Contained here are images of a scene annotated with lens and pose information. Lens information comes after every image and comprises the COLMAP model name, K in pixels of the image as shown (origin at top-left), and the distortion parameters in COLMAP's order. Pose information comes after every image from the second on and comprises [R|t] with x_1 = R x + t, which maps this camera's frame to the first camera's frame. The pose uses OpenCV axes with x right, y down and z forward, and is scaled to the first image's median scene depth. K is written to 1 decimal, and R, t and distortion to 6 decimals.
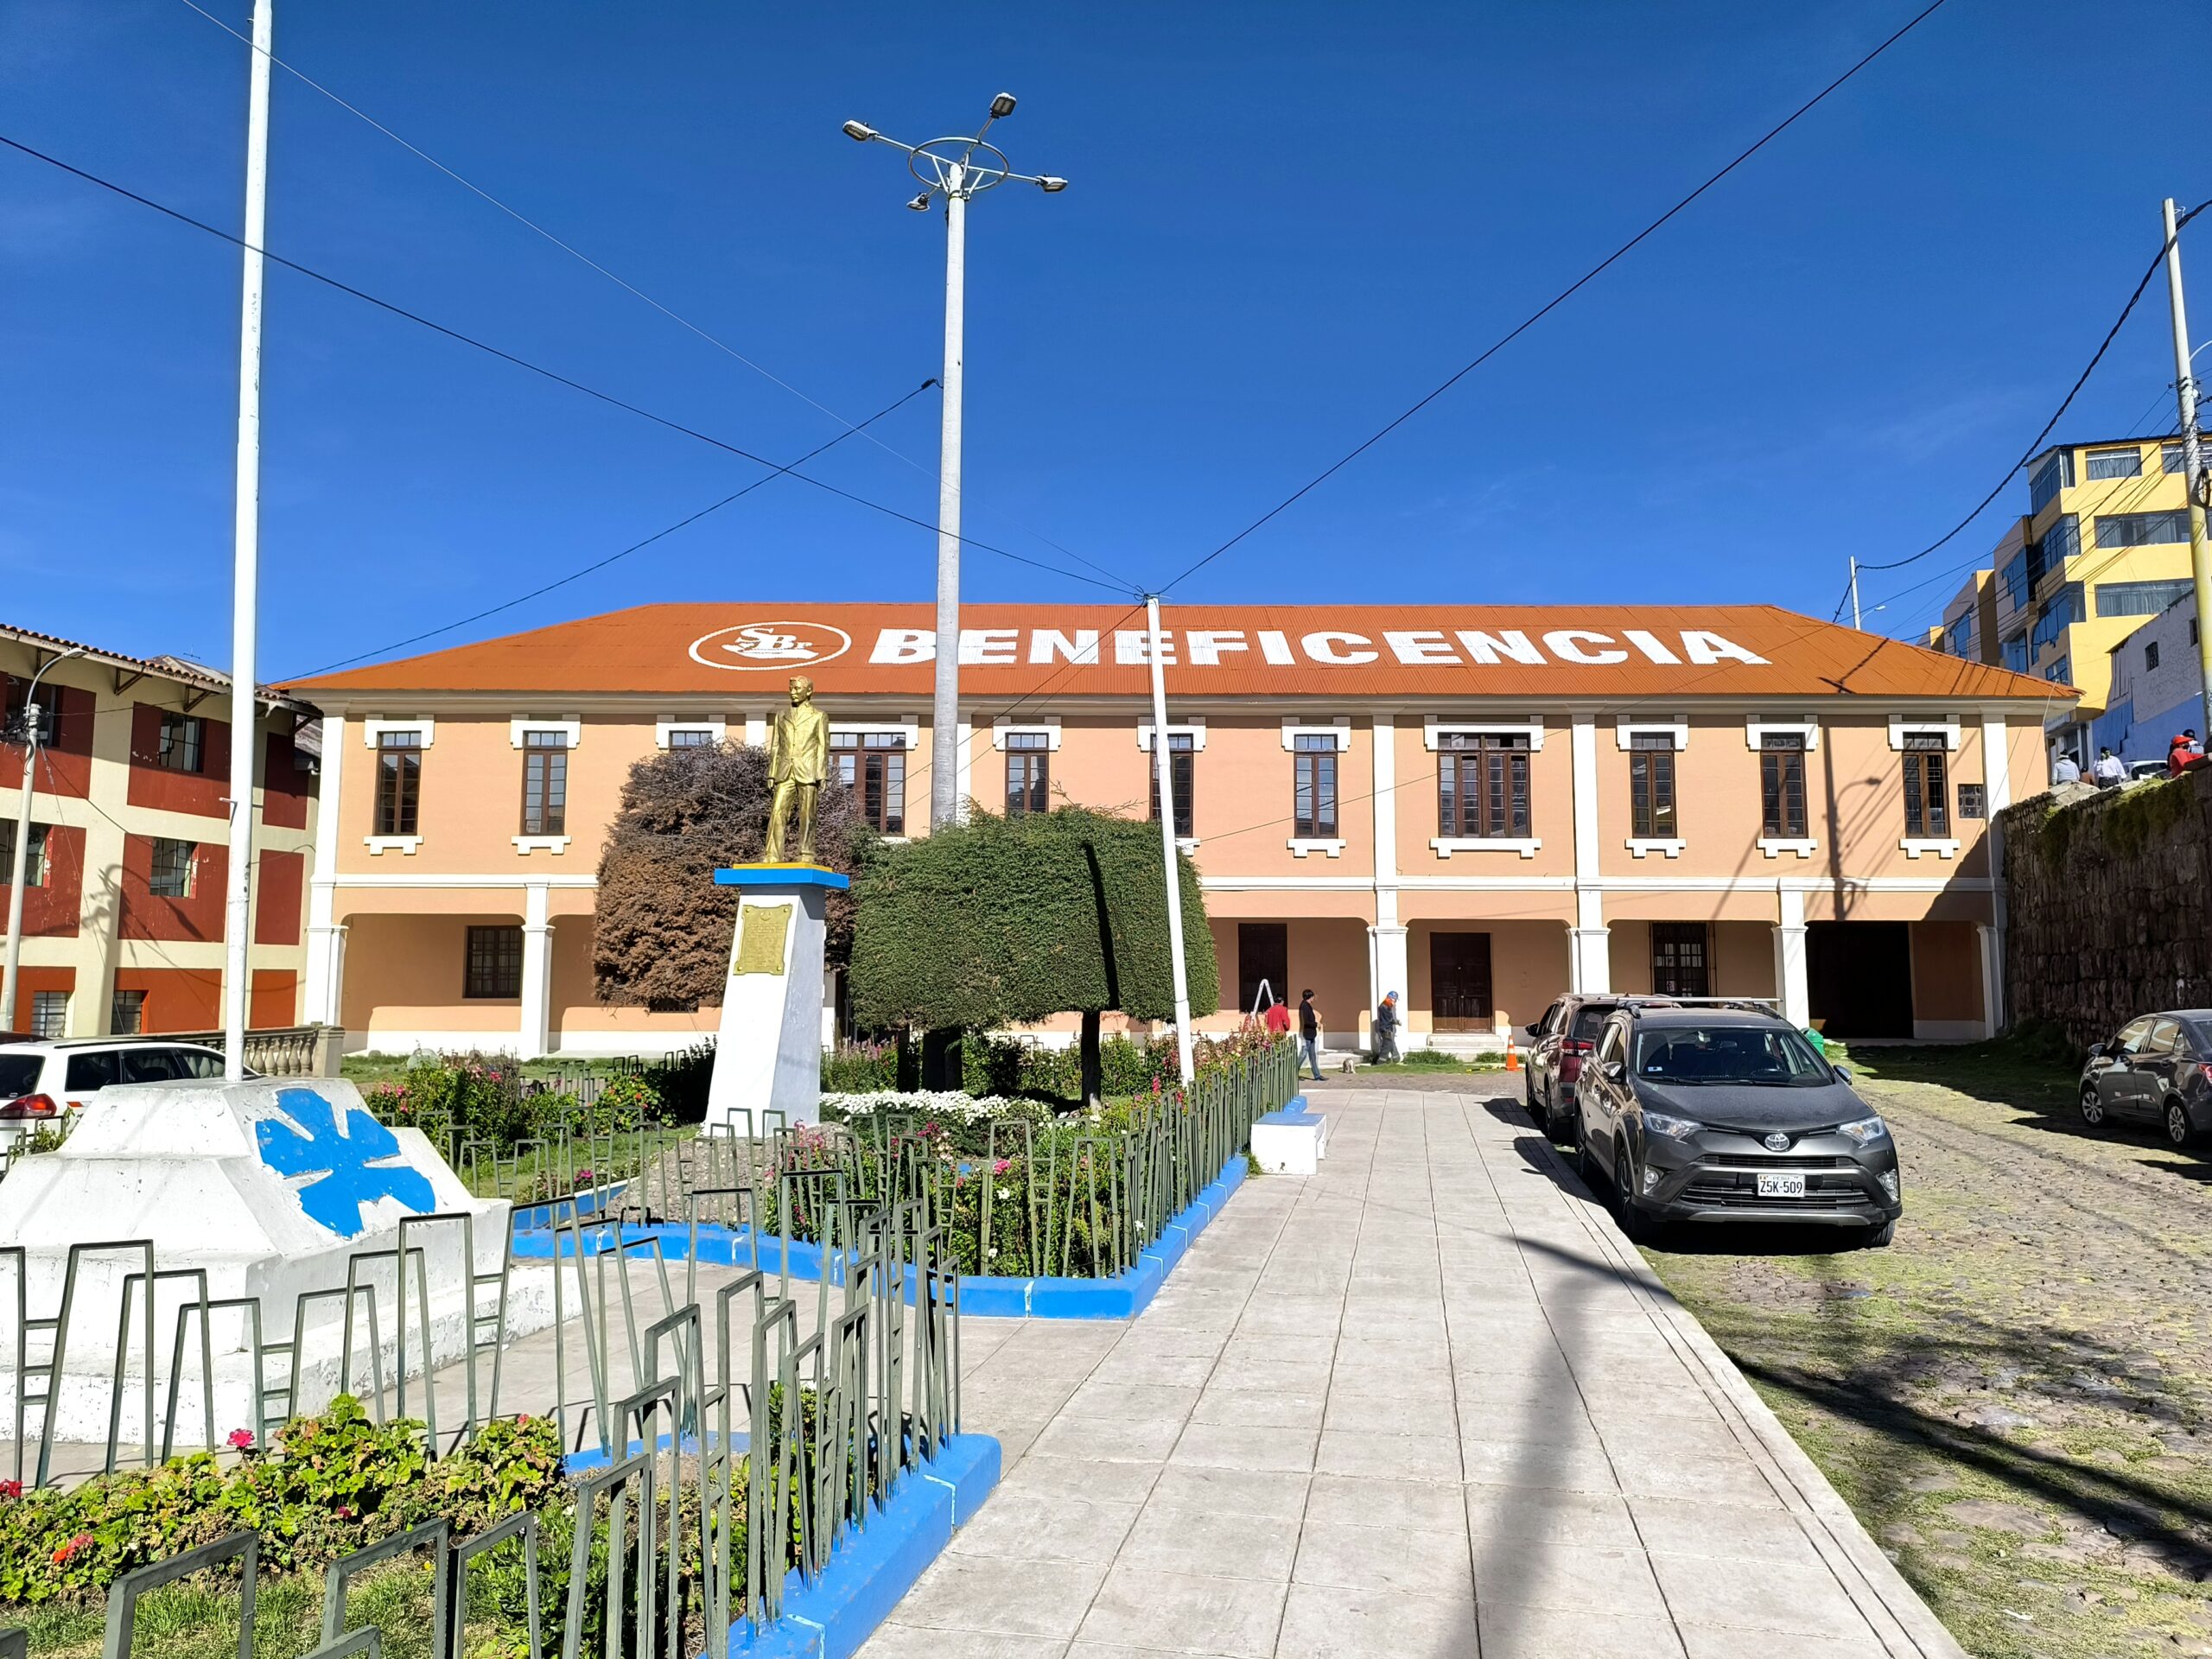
lens RADIAL K [[1511.8, 0, 1106.0], [0, 1511.8, 829.5], [0, 0, 1]] dist [0.071872, -0.107945]
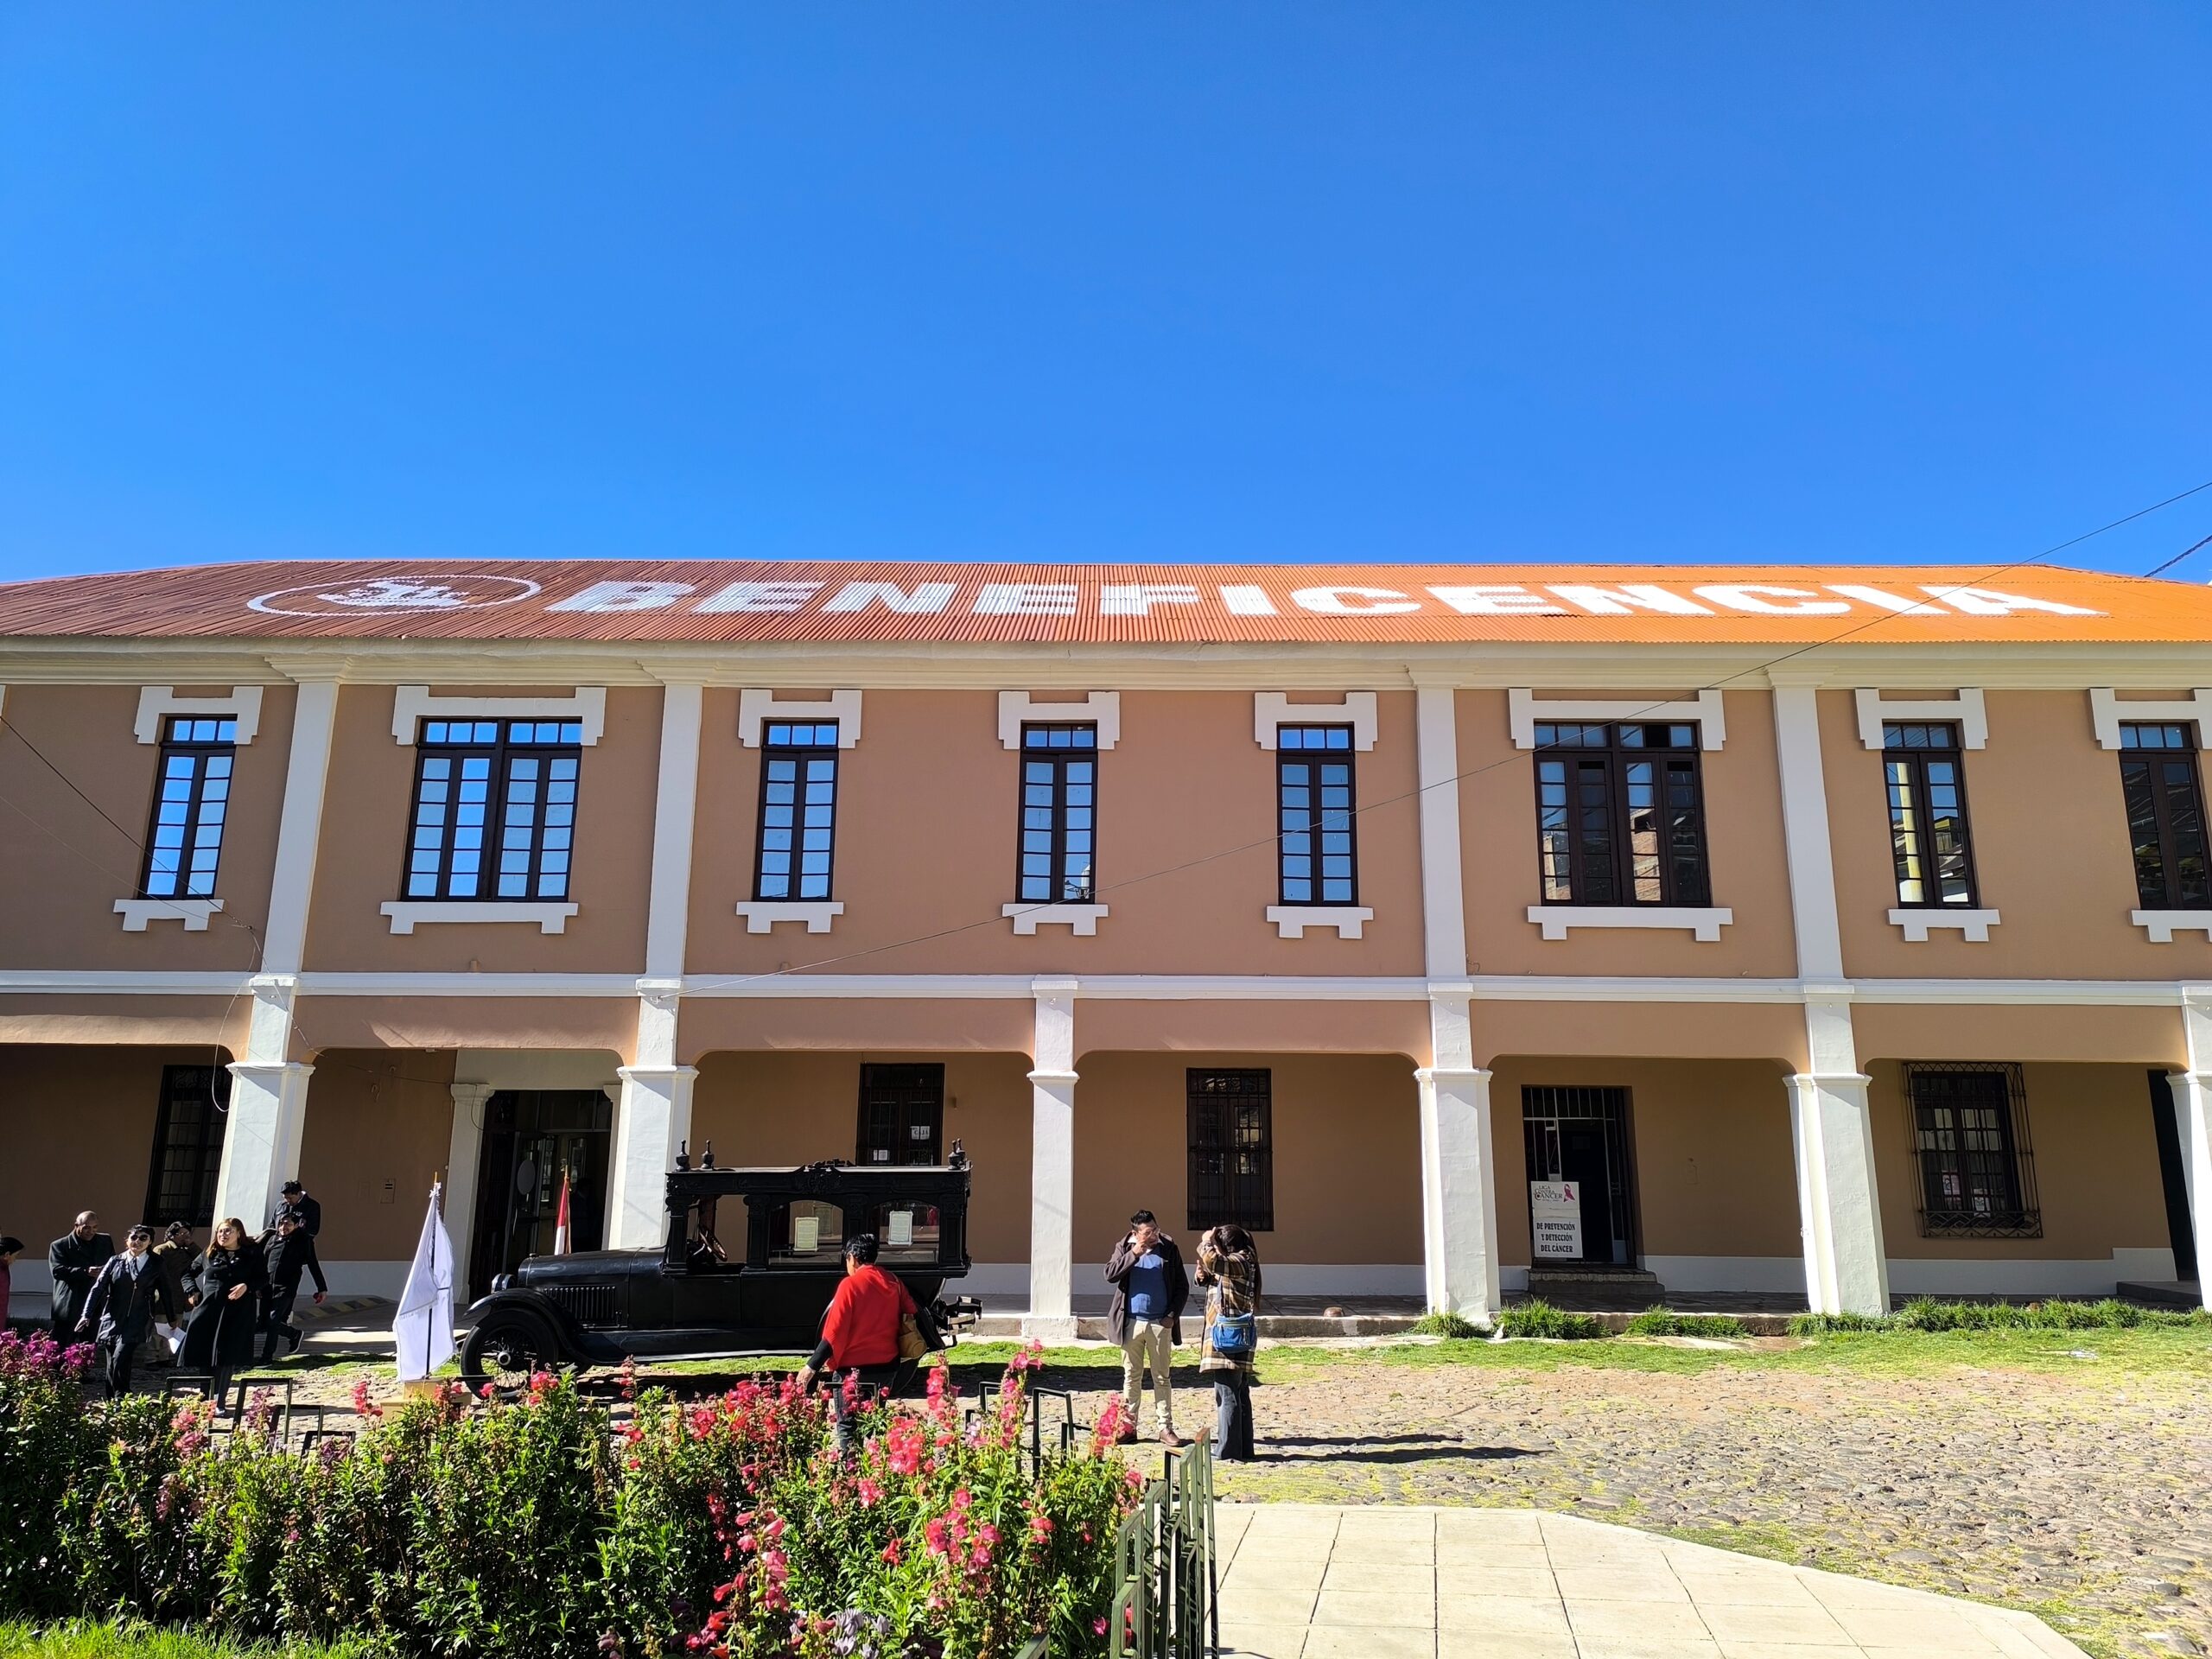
lens RADIAL K [[1511.8, 0, 1106.0], [0, 1511.8, 829.5], [0, 0, 1]] dist [0.071872, -0.107945]
pose [[0.999953, 0.001682, -0.009529, 0.063403], [-0.002850, 0.992290, -0.123906, 0.044107], [0.009247, 0.123927, 0.992248, 0.427062]]
